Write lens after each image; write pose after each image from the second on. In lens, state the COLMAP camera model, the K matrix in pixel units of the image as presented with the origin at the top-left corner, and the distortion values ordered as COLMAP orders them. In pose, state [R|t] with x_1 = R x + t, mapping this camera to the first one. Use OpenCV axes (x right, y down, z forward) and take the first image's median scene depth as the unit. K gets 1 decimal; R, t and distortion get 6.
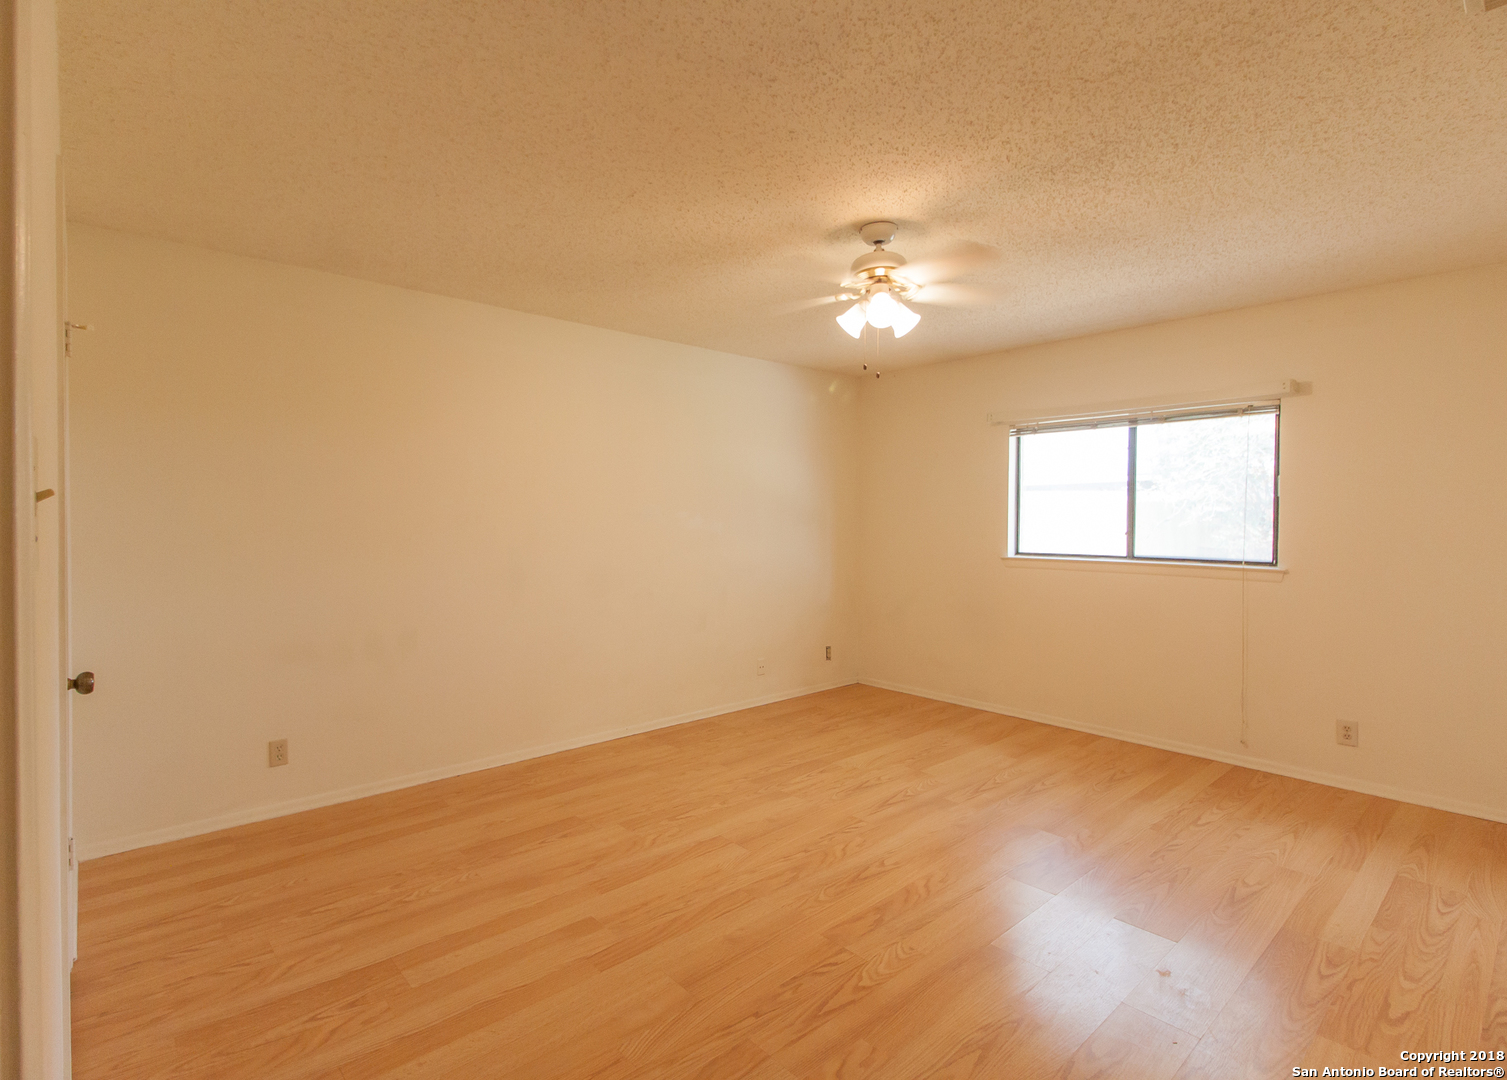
lens RADIAL K [[740.8, 0, 744.8], [0, 740.8, 537.1], [0, 0, 1]] dist [0.017746, -0.013241]
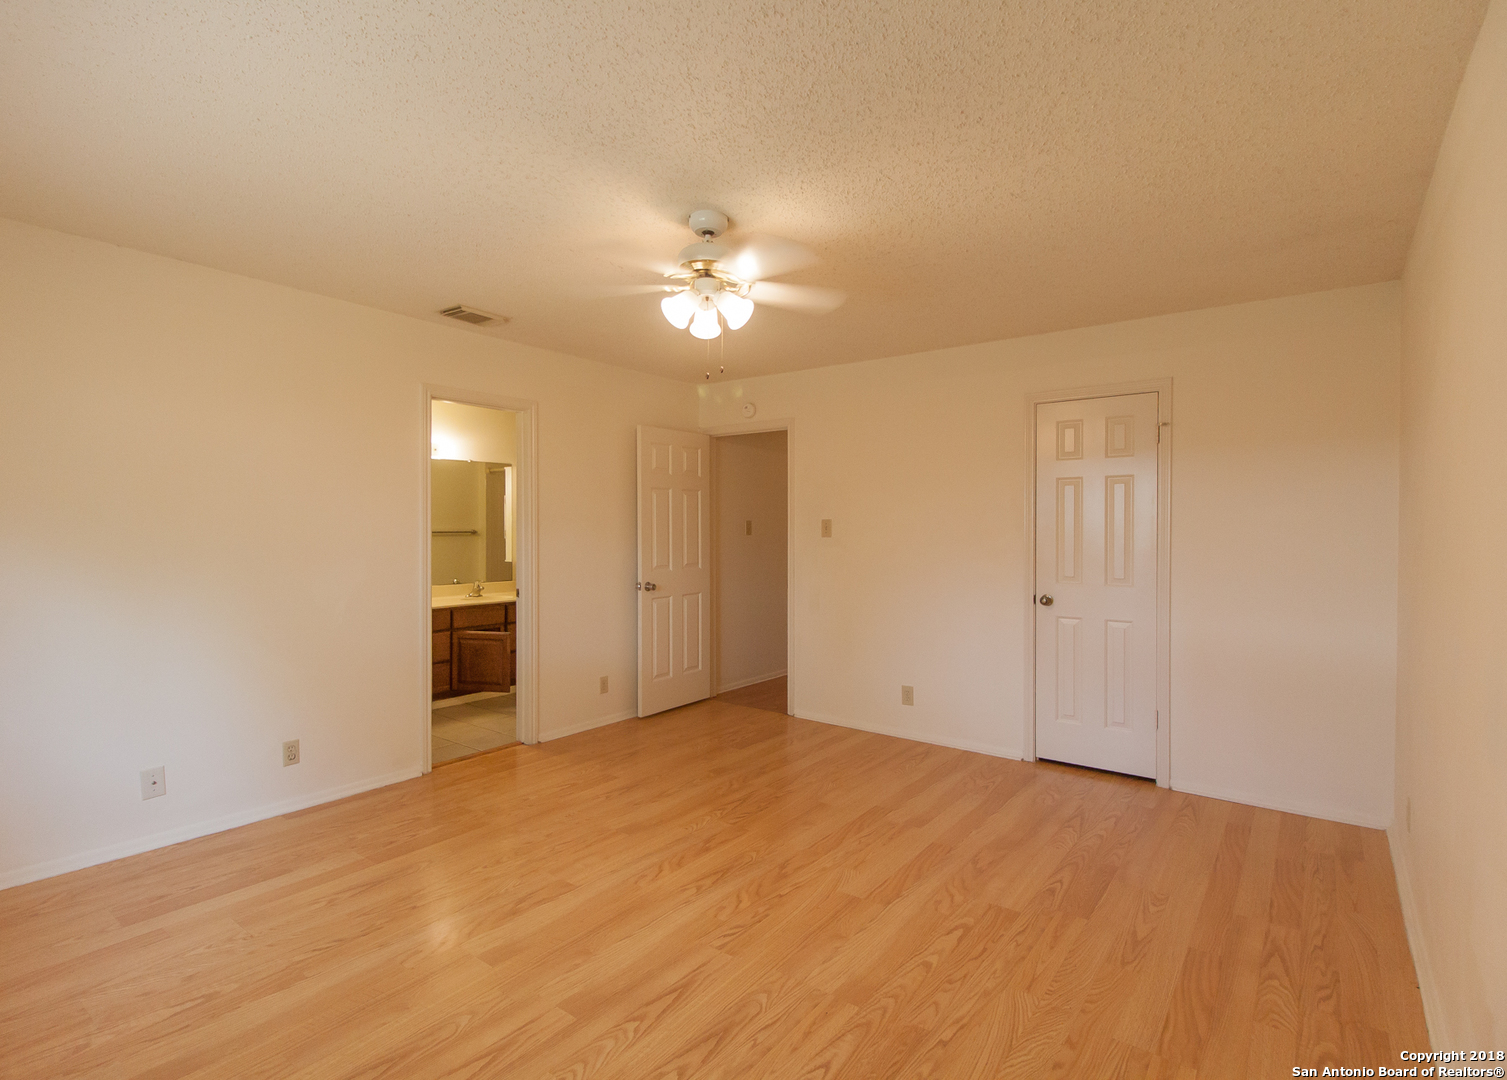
lens RADIAL K [[740.8, 0, 744.8], [0, 740.8, 537.1], [0, 0, 1]] dist [0.017746, -0.013241]
pose [[-0.983200, -0.005627, -0.182447, 0.307723], [-0.012413, 0.999272, 0.036073, -0.051237], [0.182111, 0.037732, -0.982554, 1.961577]]
